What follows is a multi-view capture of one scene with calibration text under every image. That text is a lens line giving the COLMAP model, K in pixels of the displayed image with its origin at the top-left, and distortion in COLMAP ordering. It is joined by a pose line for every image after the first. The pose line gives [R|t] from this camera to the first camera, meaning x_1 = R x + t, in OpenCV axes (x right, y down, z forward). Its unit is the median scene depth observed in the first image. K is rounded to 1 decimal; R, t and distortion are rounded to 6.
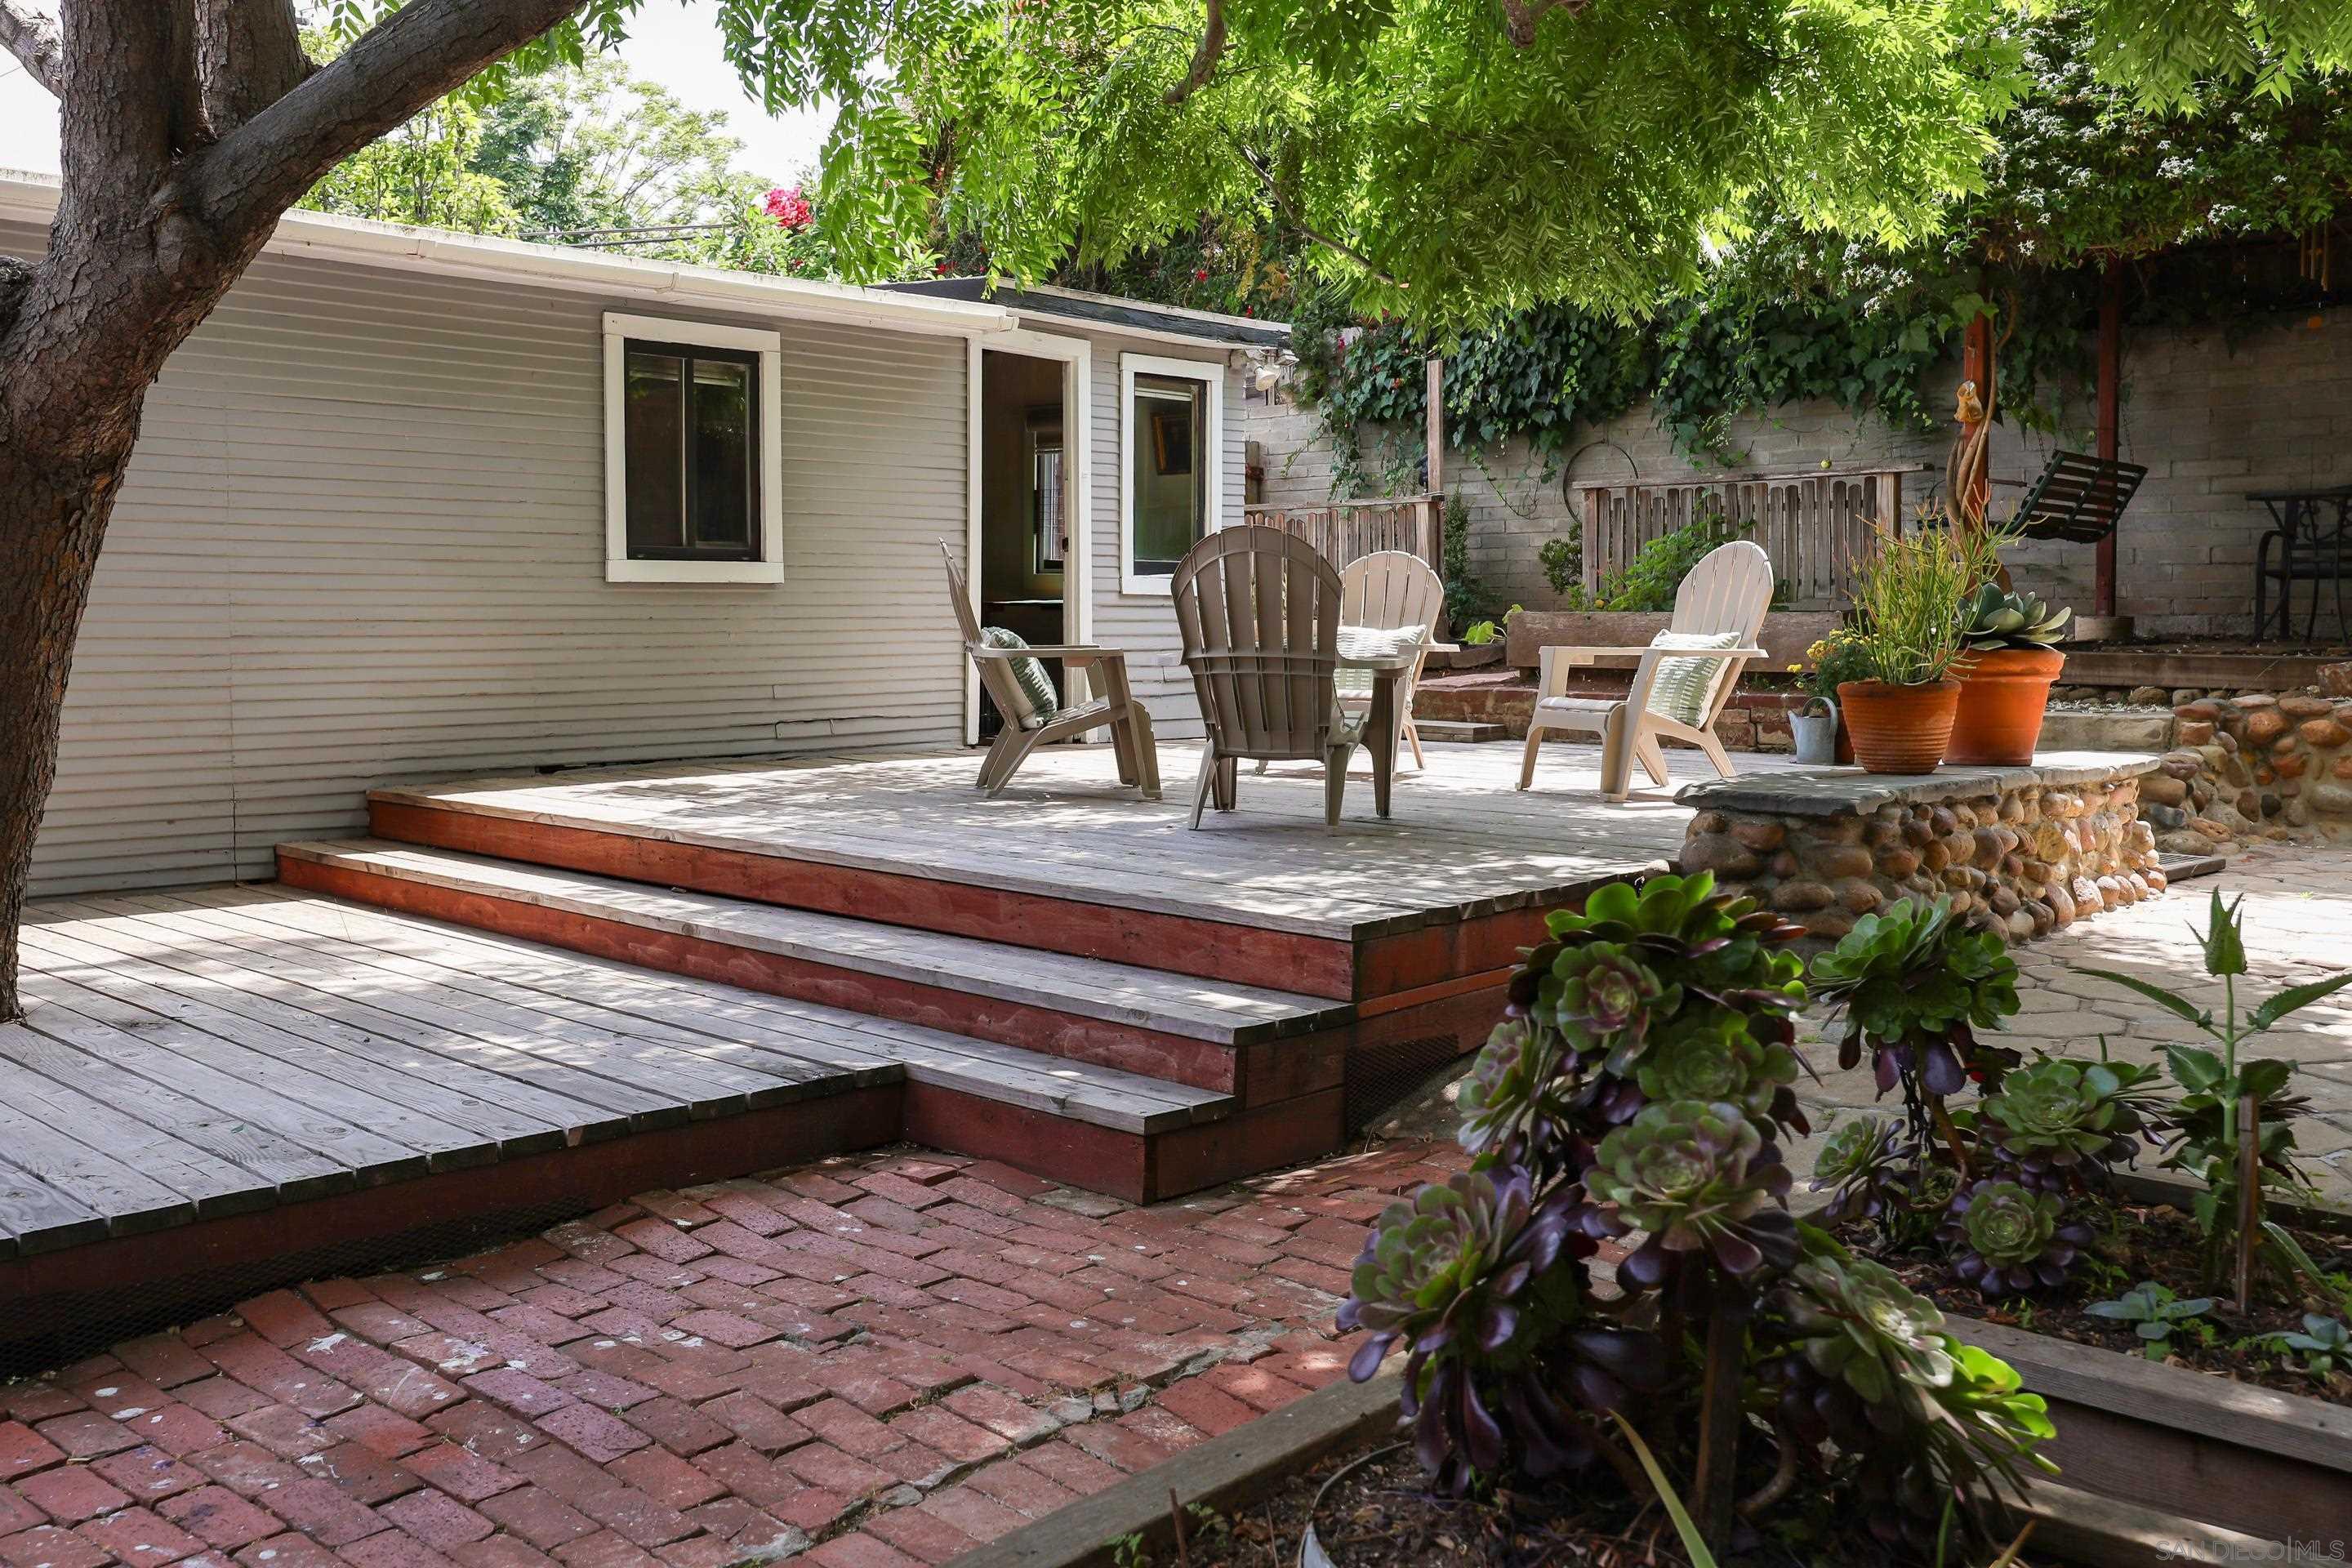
lens RADIAL K [[1985.1, 0, 1090.4], [0, 1985.1, 705.6], [0, 0, 1]] dist [0.002649, -0.004757]
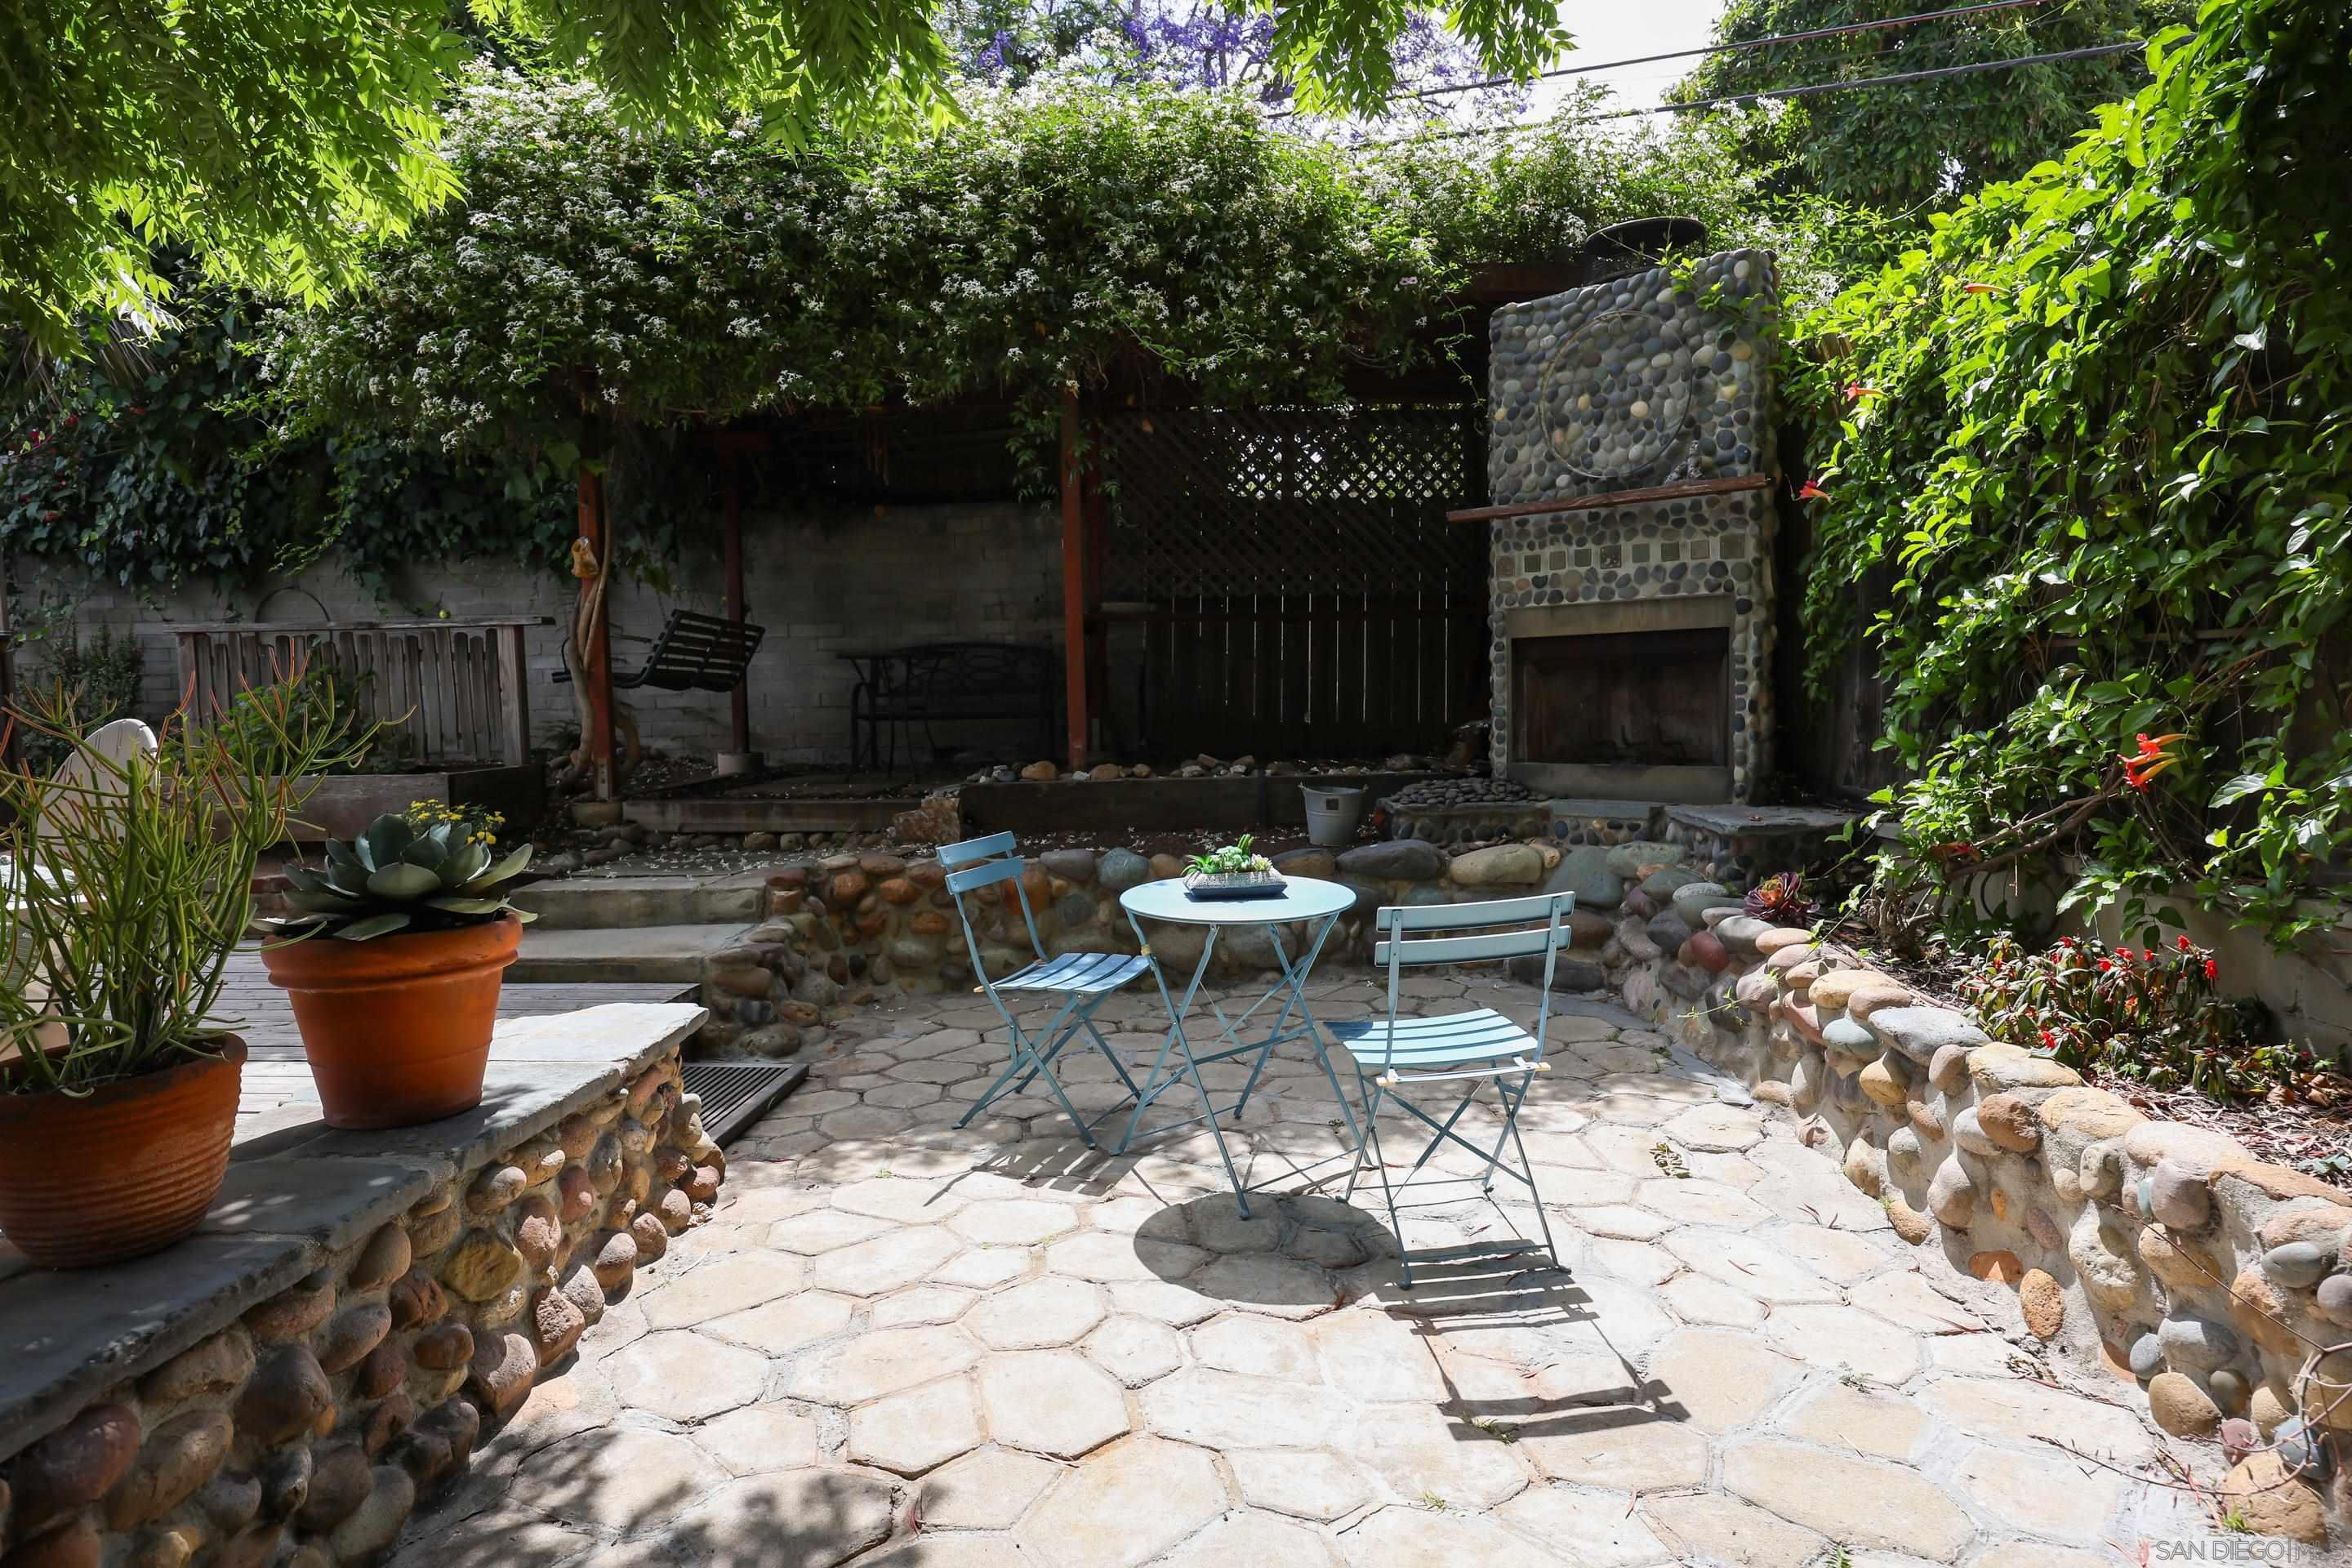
lens RADIAL K [[1203.0, 0, 1081.4], [0, 1203.0, 774.0], [0, 0, 1]] dist [0.006519, 0.000395]
pose [[0.767138, -0.049019, 0.639607, 0.266249], [0.045215, 0.998728, 0.022311, -0.050589], [-0.639887, 0.011805, 0.768378, 0.410936]]
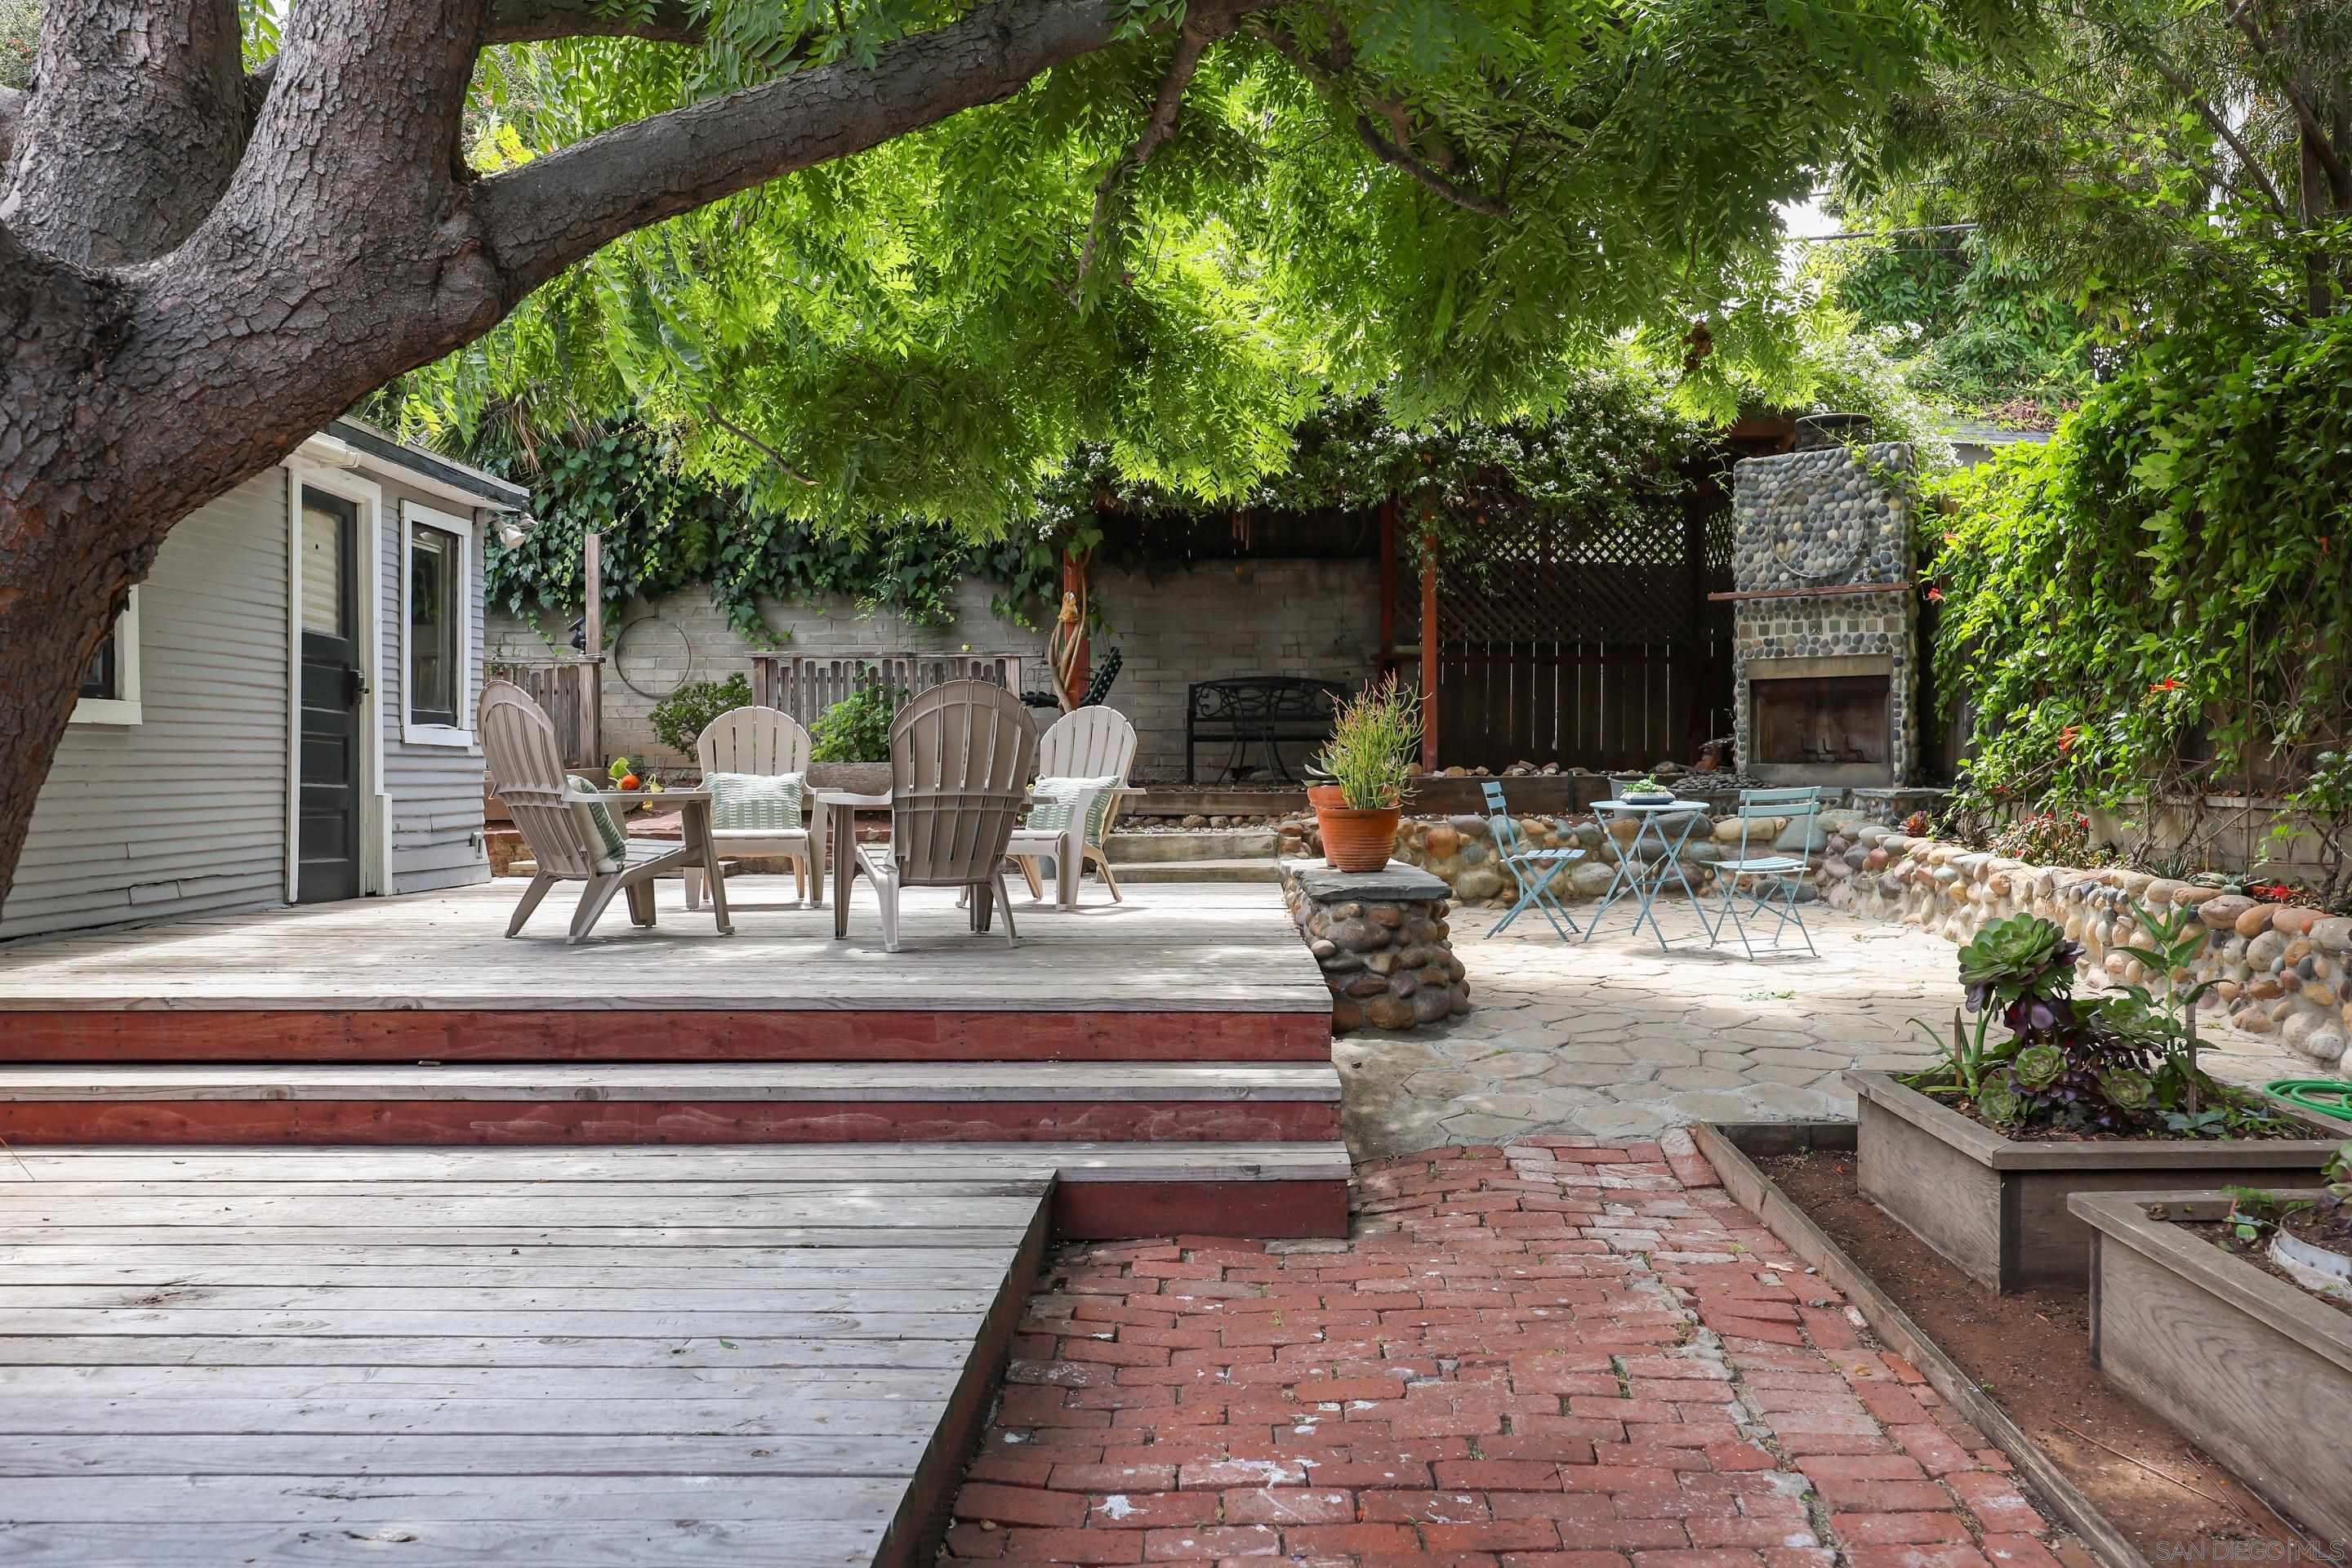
lens RADIAL K [[1708.9, 0, 1180.3], [0, 1708.9, 787.0], [0, 0, 1]] dist [-0.000173, 0.003664]
pose [[0.705989, -0.007524, 0.708182, -0.362670], [0.034385, 0.999128, -0.023663, -0.001300], [-0.707387, 0.041057, 0.705633, 0.149156]]
